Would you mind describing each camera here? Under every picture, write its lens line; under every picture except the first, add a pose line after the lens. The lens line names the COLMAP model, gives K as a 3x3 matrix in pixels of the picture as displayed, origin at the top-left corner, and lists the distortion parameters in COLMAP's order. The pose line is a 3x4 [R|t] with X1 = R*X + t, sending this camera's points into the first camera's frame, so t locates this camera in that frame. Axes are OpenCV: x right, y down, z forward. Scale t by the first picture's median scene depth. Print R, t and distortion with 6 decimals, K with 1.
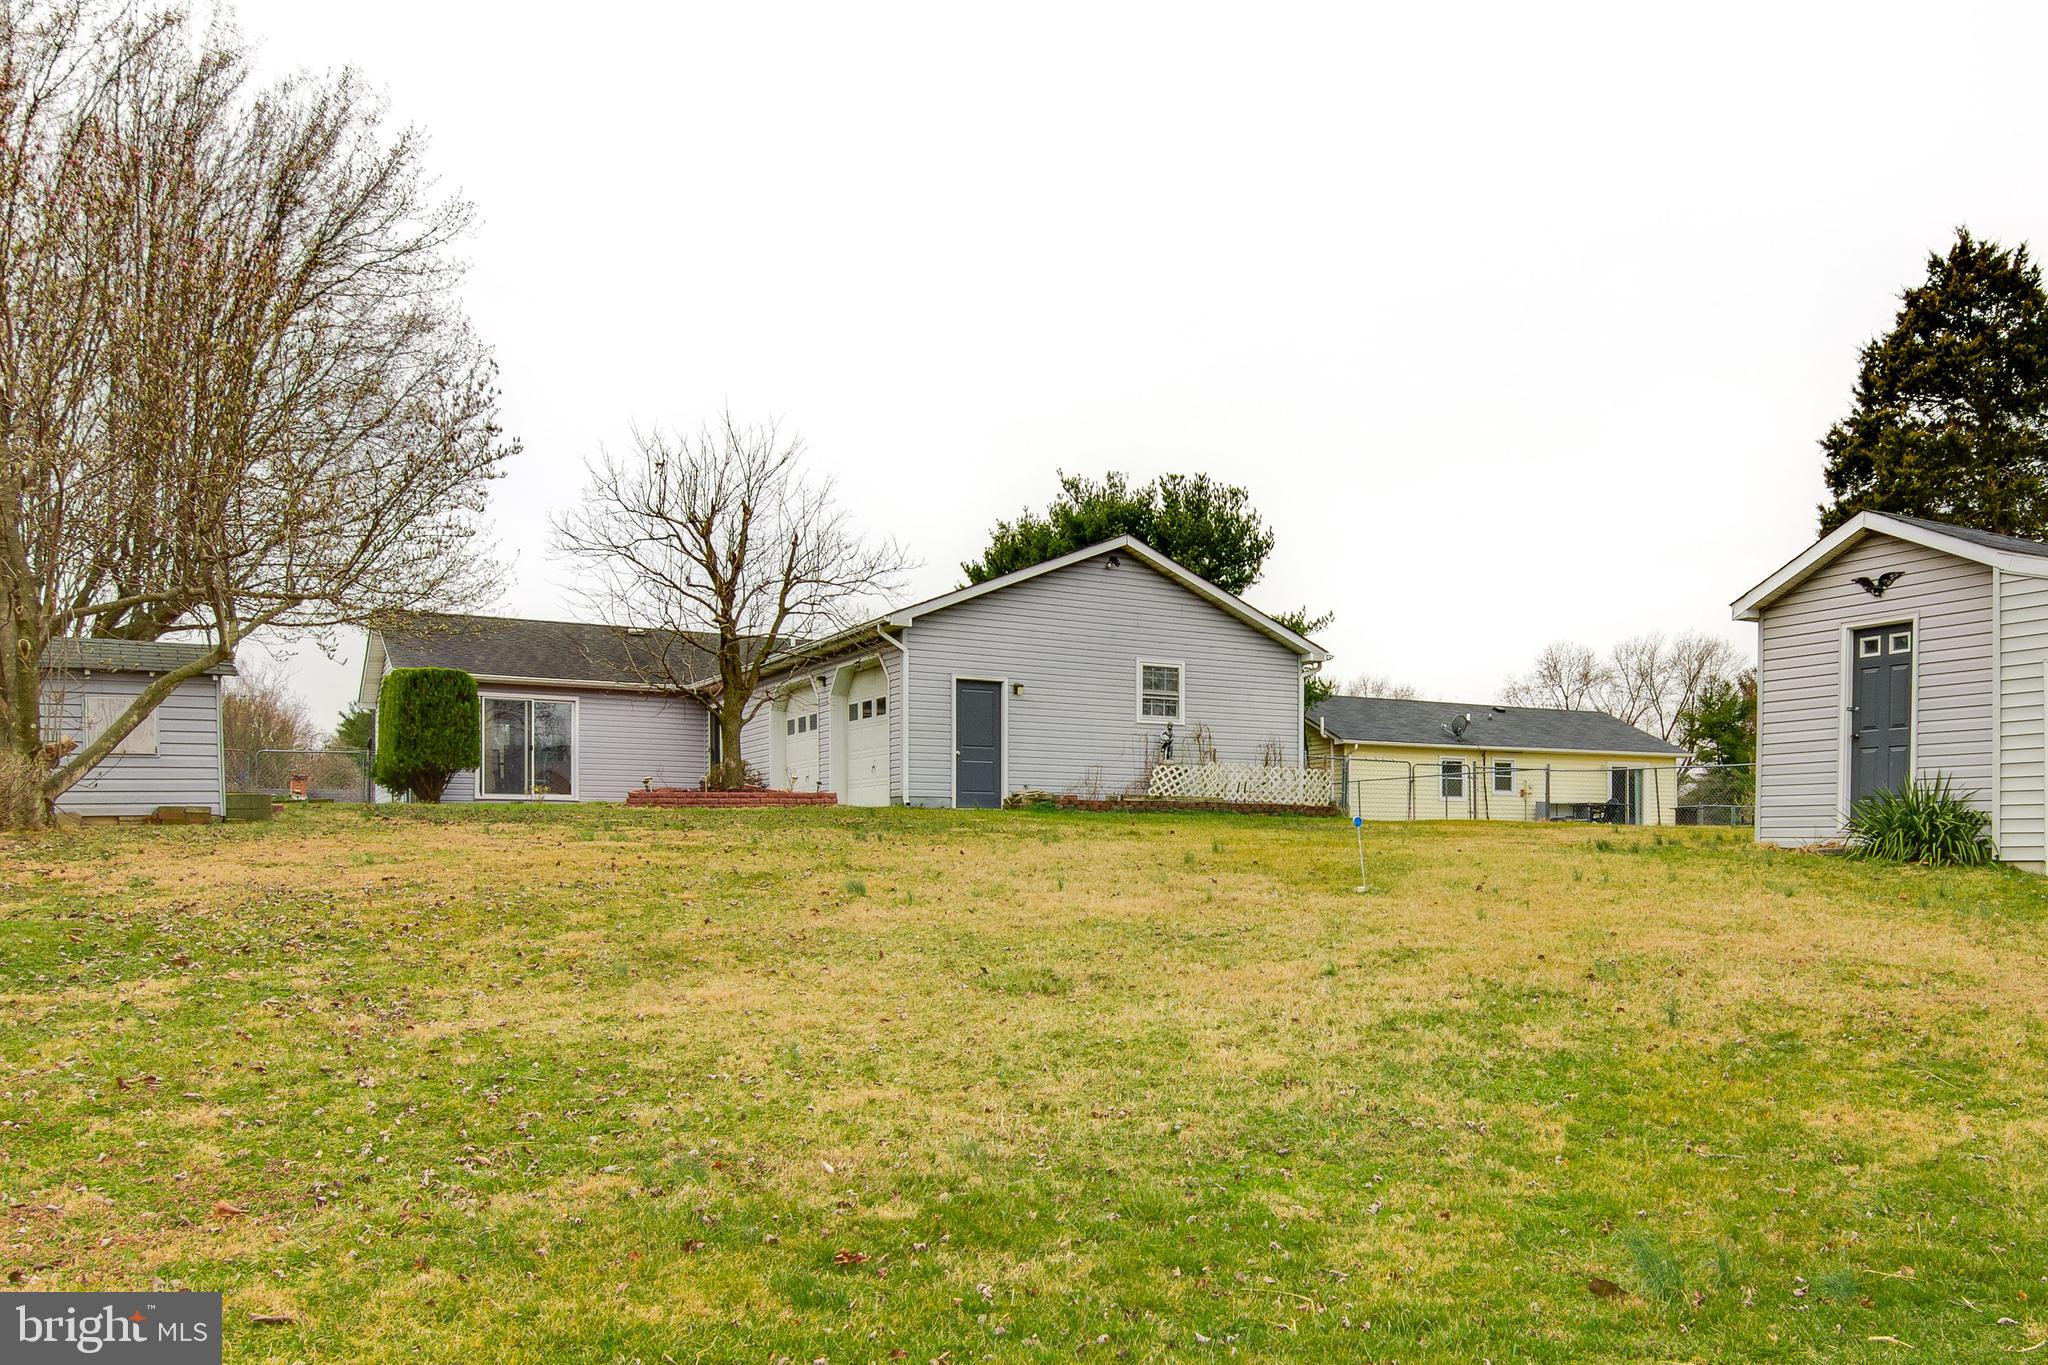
lens RADIAL K [[1614.5, 0, 1273.7], [0, 1614.5, 683.6], [0, 0, 1]] dist [0.001140, 0.000372]
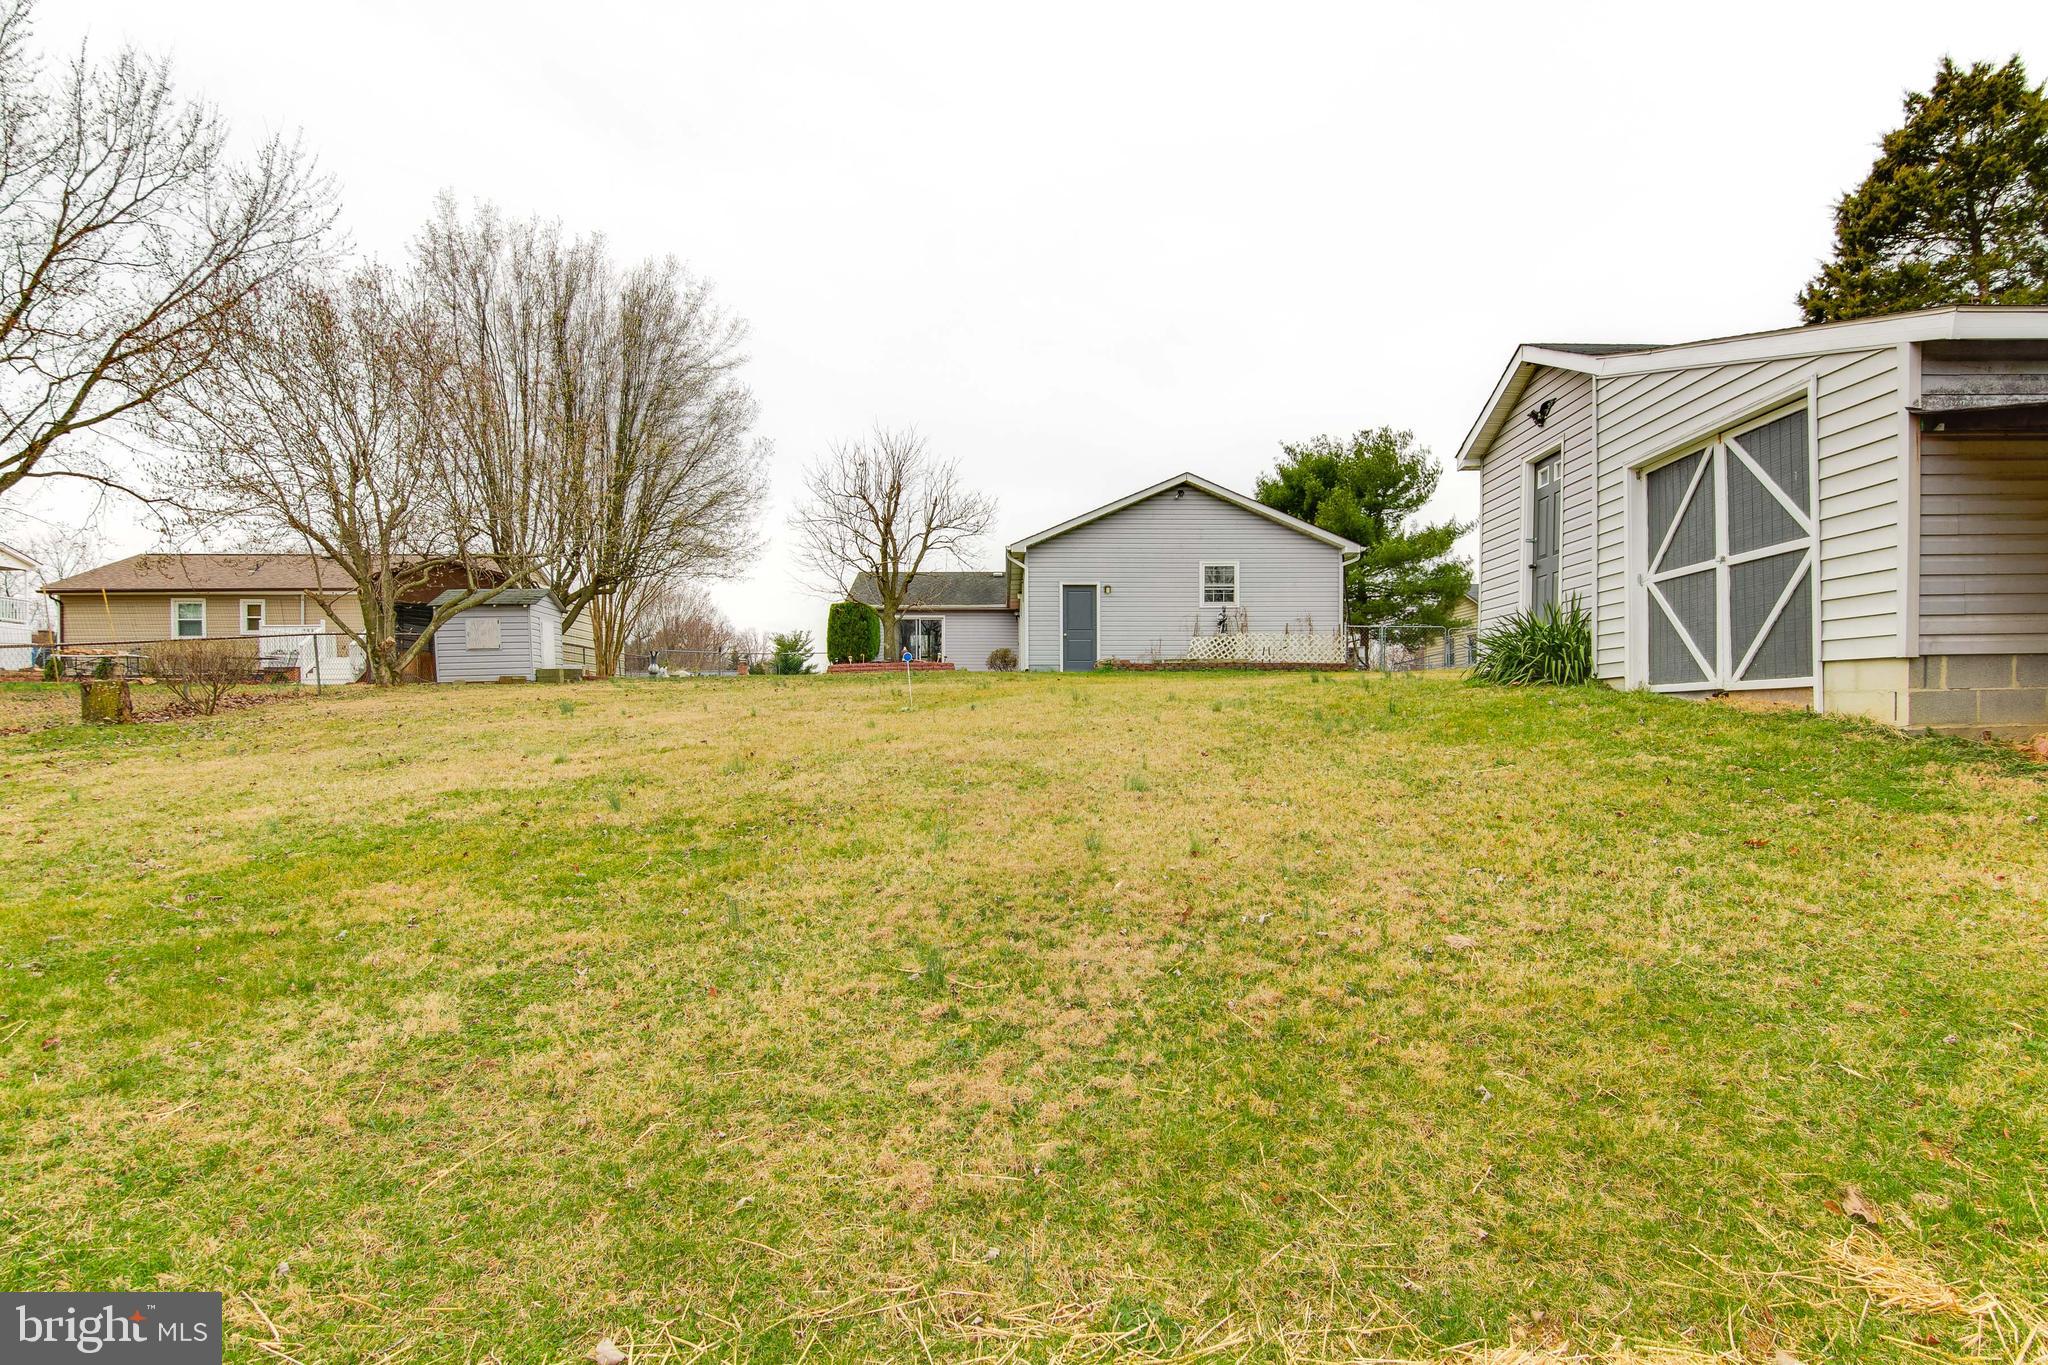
lens RADIAL K [[1044.7, 0, 1030.6], [0, 1044.7, 645.8], [0, 0, 1]] dist [0.000632, -0.000803]
pose [[0.865194, -0.041586, -0.499709, 0.267222], [0.060248, 0.997957, 0.021264, 0.032471], [0.497804, -0.048504, 0.865932, 0.165131]]
